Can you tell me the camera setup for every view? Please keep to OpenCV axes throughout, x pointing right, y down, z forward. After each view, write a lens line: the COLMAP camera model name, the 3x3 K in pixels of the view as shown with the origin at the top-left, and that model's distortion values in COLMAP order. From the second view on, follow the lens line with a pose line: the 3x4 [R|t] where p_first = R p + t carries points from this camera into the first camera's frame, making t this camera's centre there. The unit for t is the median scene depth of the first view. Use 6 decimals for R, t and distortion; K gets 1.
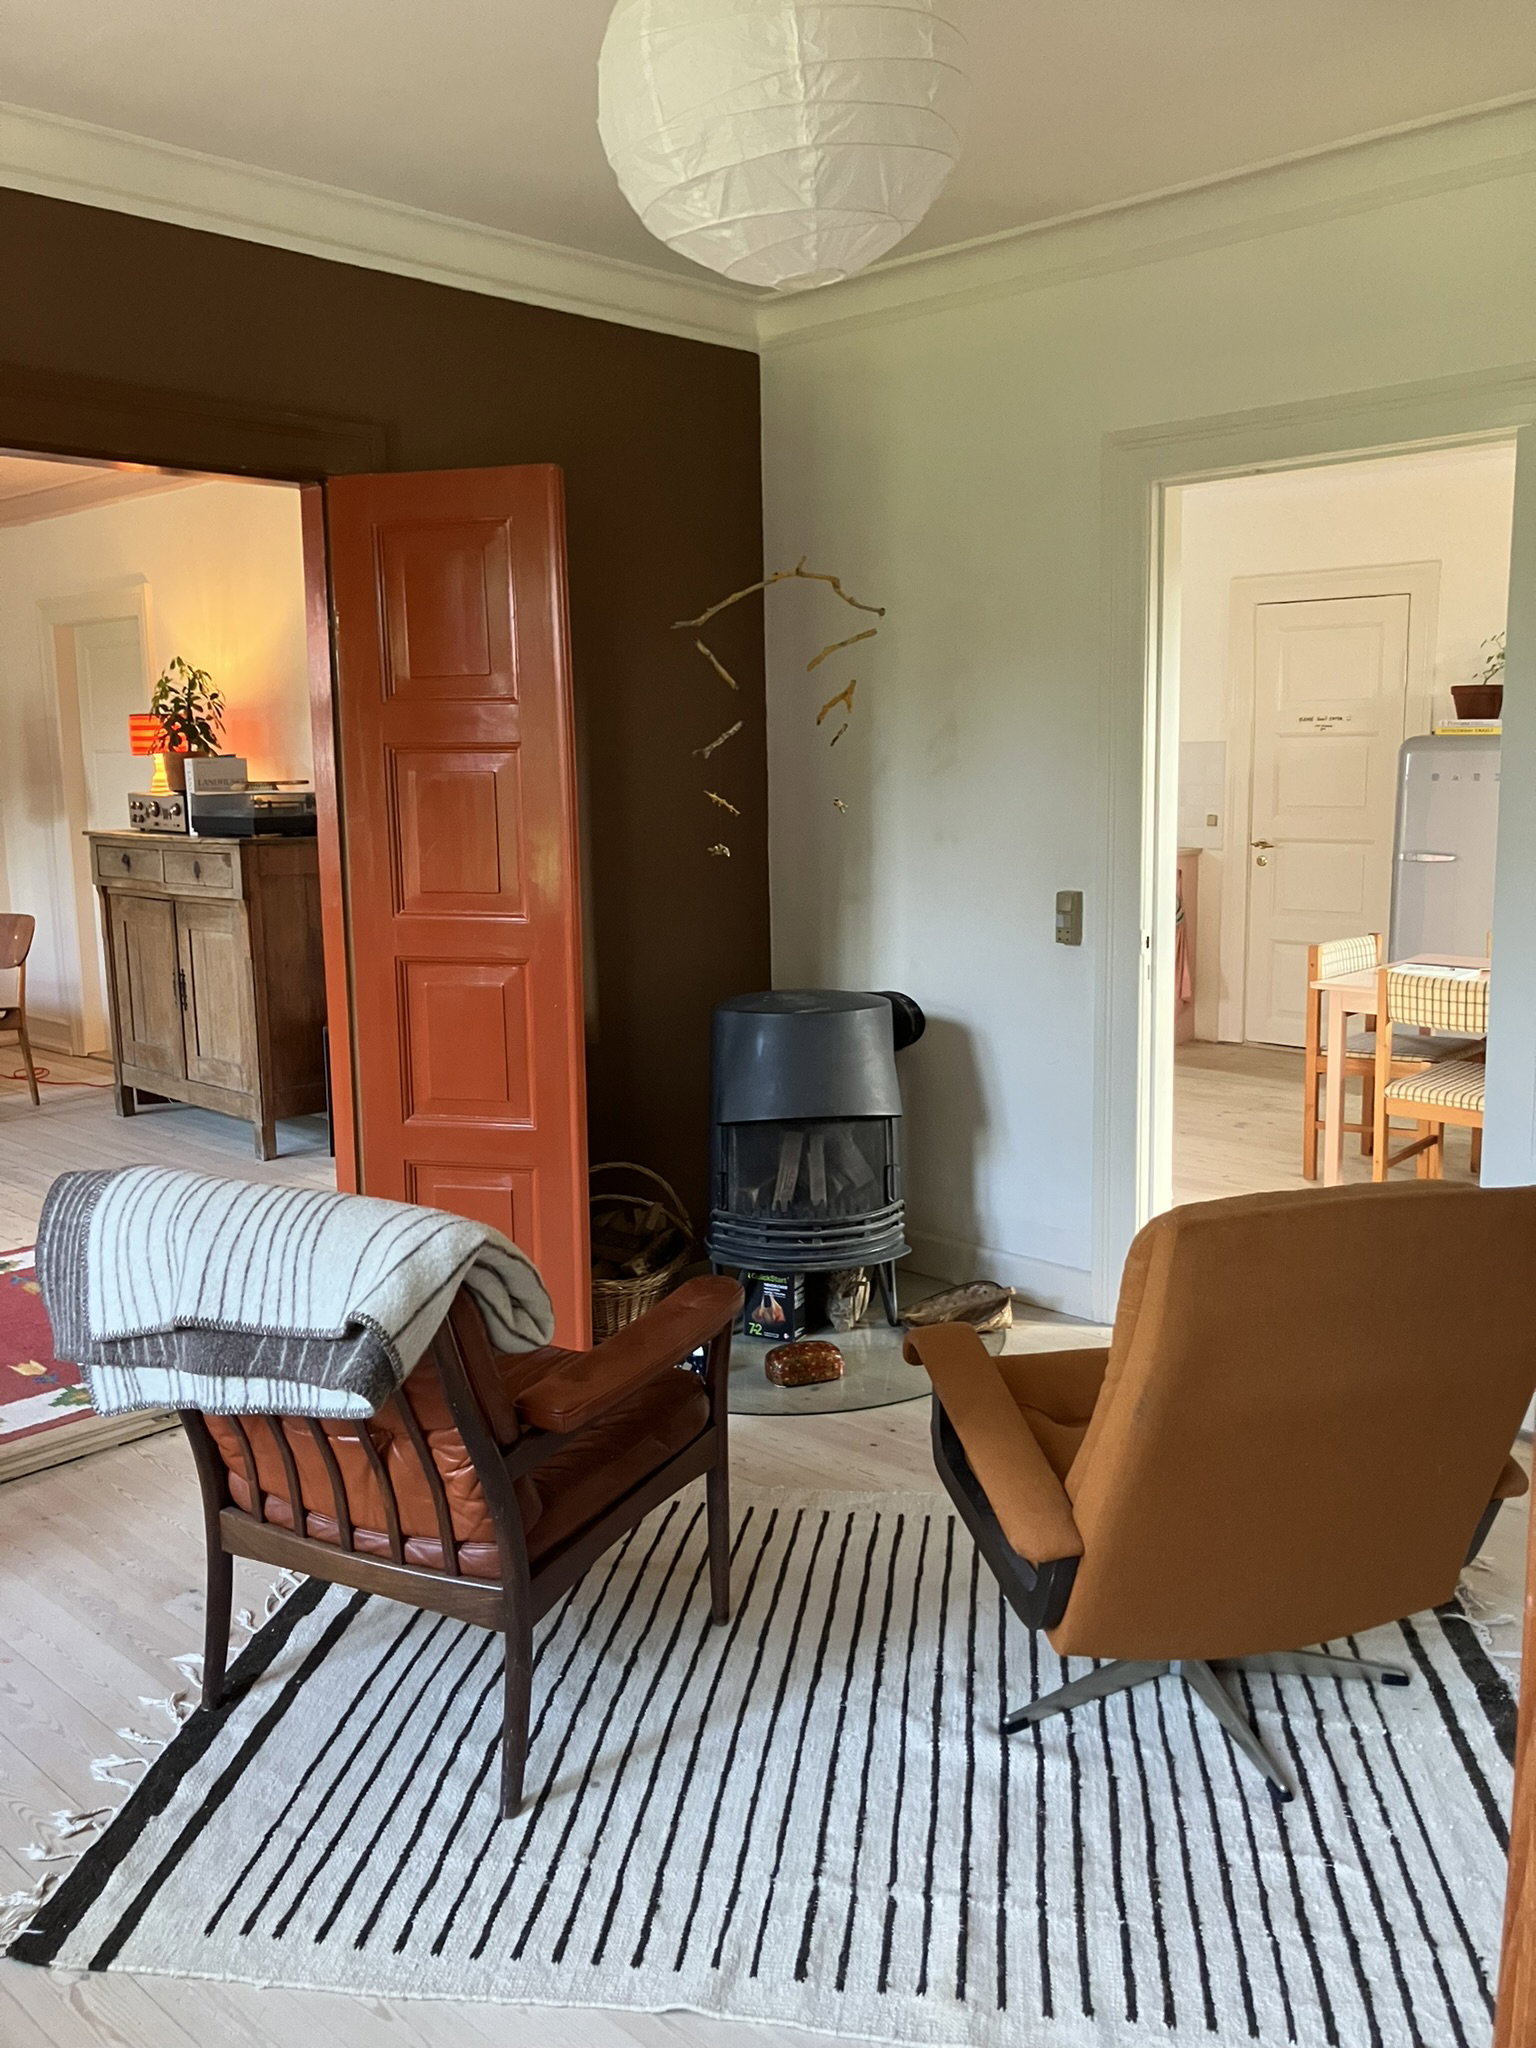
lens RADIAL K [[1663.7, 0, 766.9], [0, 1663.7, 974.6], [0, 0, 1]] dist [0.006192, 0.007969]
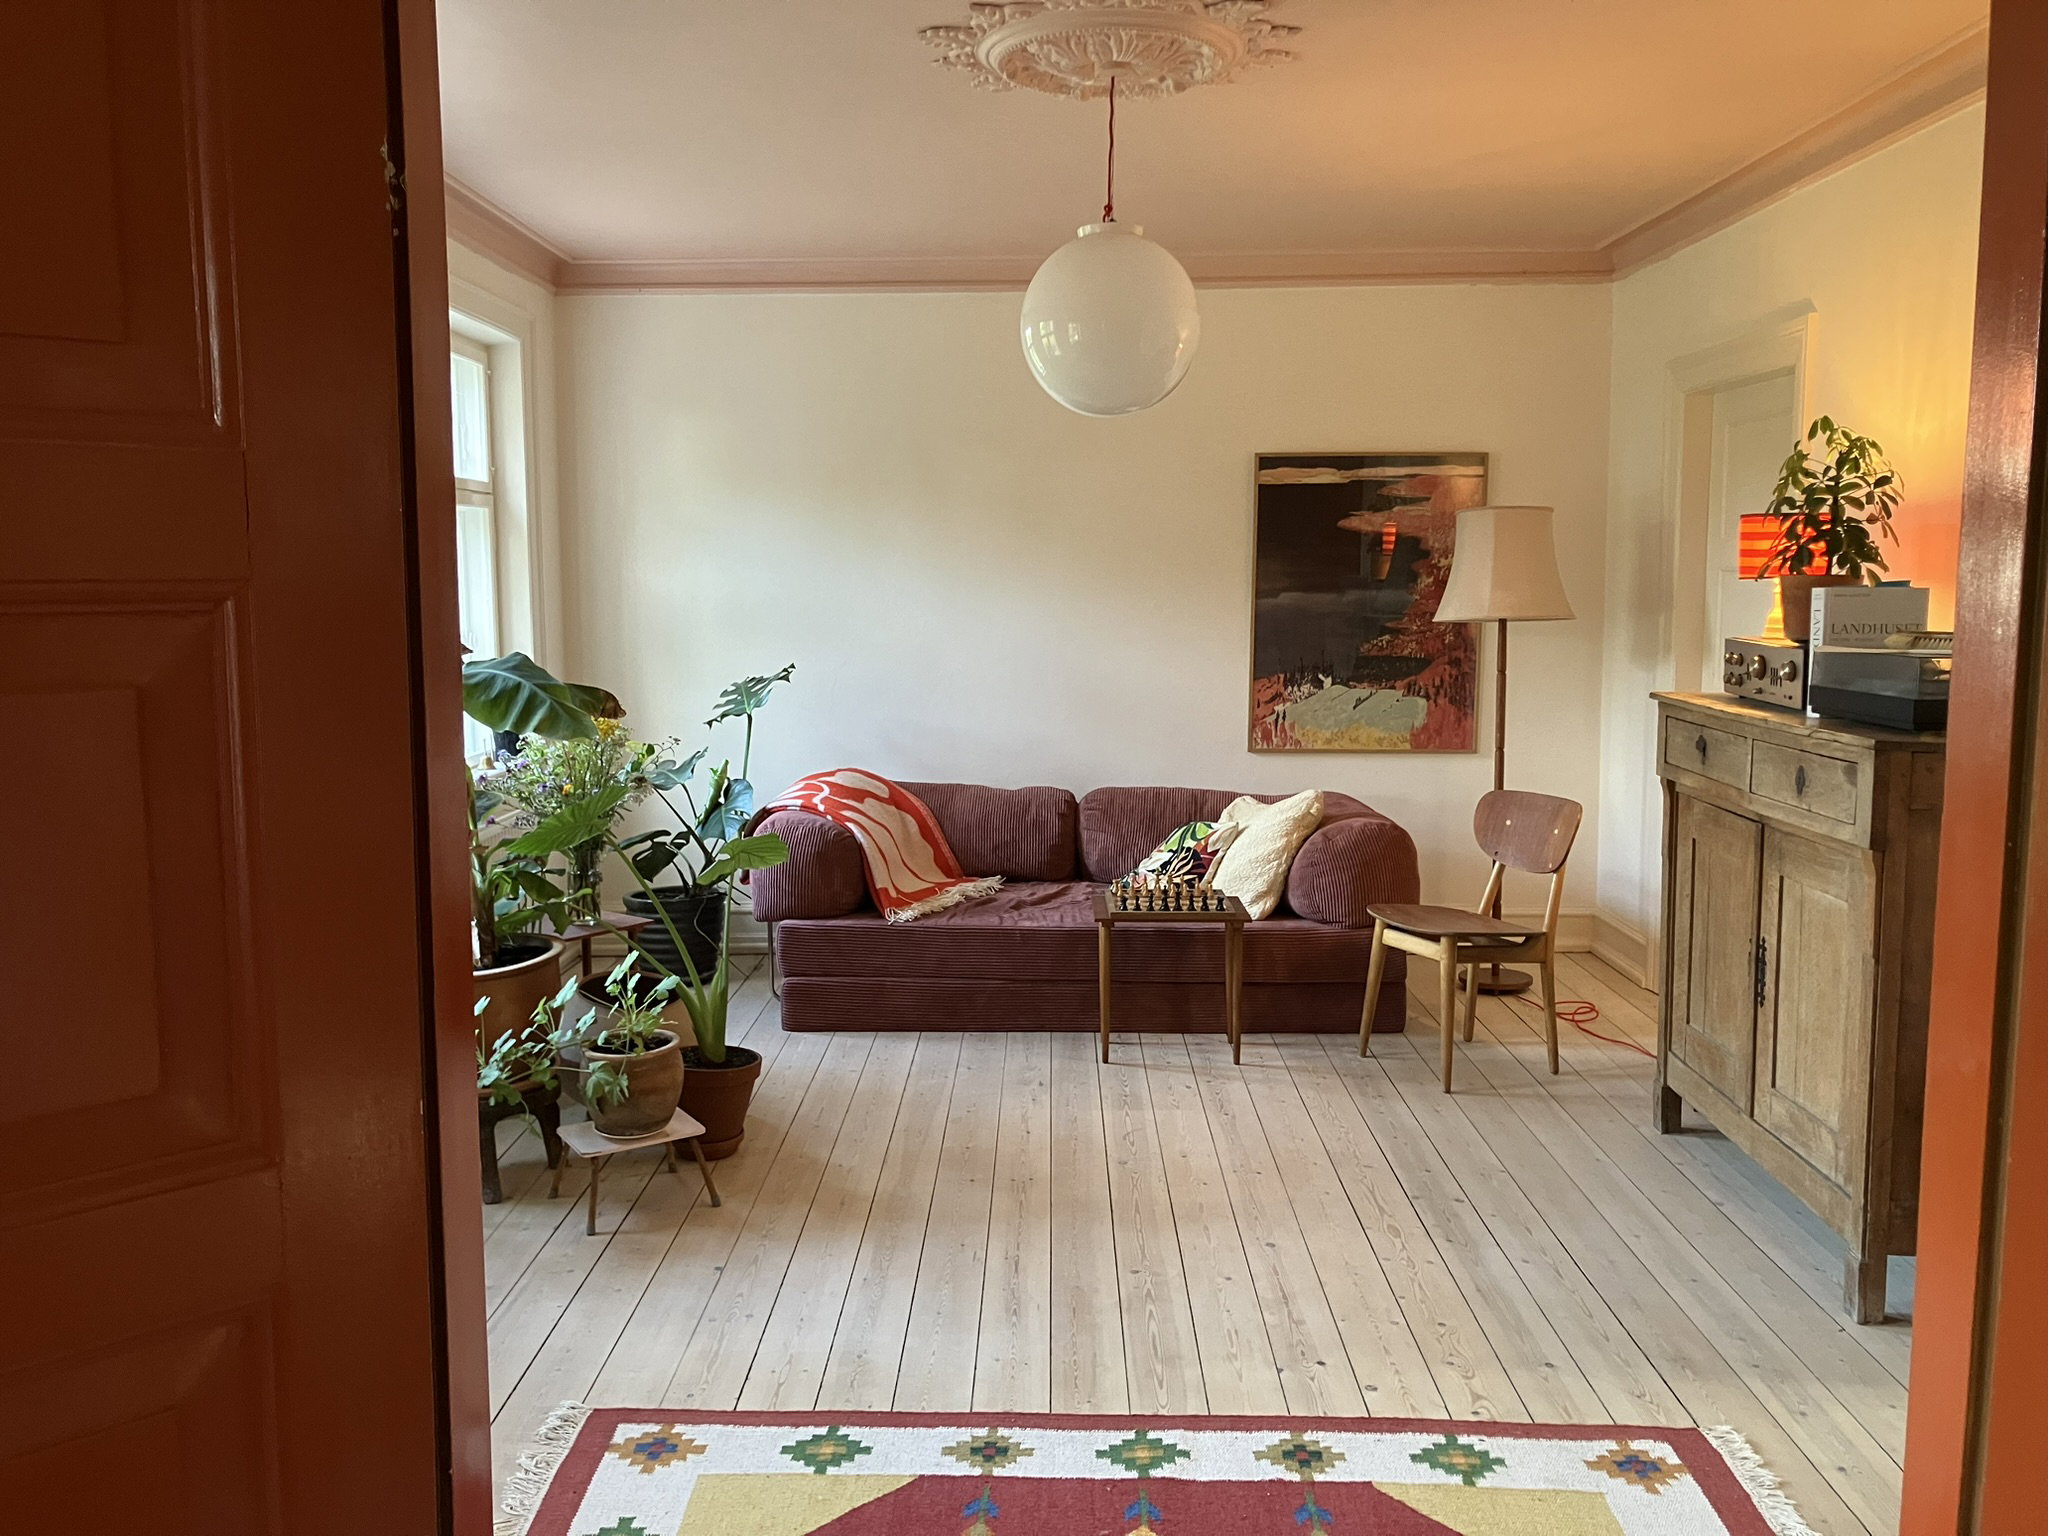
lens RADIAL K [[1663.7, 0, 1015.2], [0, 1663.7, 754.8], [0, 0, 1]] dist [0.006192, 0.007969]
pose [[0.663162, 0.098535, -0.741961, -0.091298], [-0.112292, 0.993175, 0.031531, -0.057109], [0.740004, 0.062406, 0.669701, 0.394734]]
